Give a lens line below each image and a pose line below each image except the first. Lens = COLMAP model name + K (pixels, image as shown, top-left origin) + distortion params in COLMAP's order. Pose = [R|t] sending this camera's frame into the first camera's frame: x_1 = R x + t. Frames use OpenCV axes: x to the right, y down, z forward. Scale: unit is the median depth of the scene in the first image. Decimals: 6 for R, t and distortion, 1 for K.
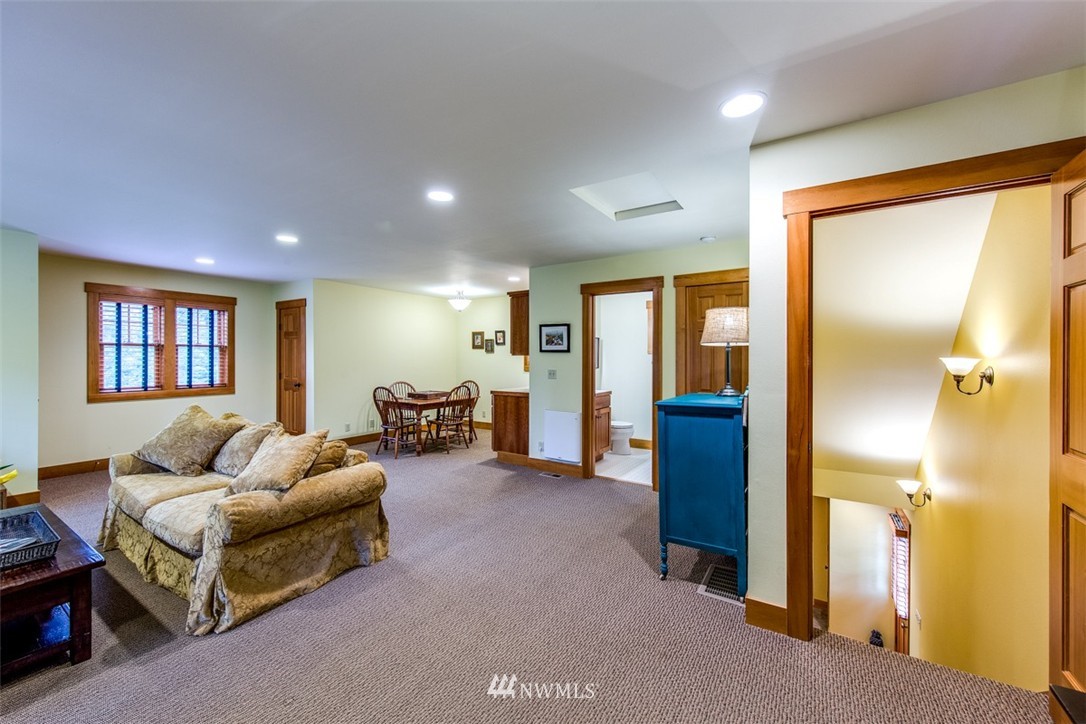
lens RADIAL K [[411.2, 0, 552.3], [0, 411.2, 354.3], [0, 0, 1]] dist [0.000288, -0.000049]
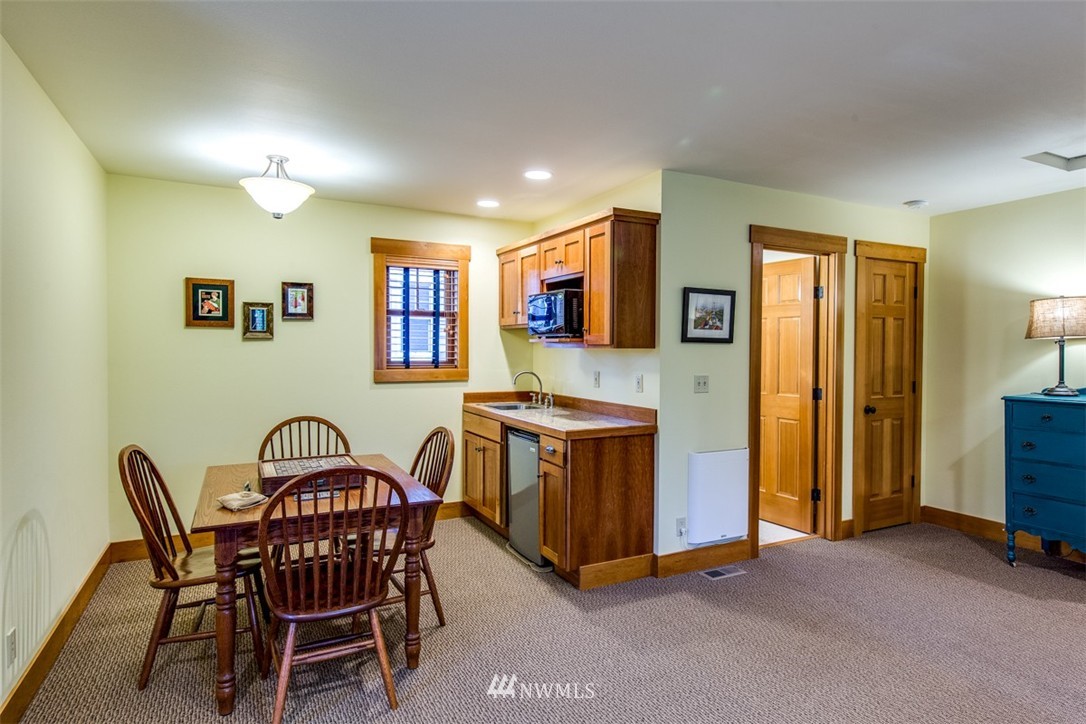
lens RADIAL K [[598.1, 0, 540.9], [0, 598.1, 347.9], [0, 0, 1]] dist [-0.000013, -0.000157]
pose [[0.524759, -0.005392, 0.851234, -0.734980], [-0.007844, 0.999907, 0.011169, -0.004688], [-0.851214, -0.012538, 0.524668, 0.743404]]
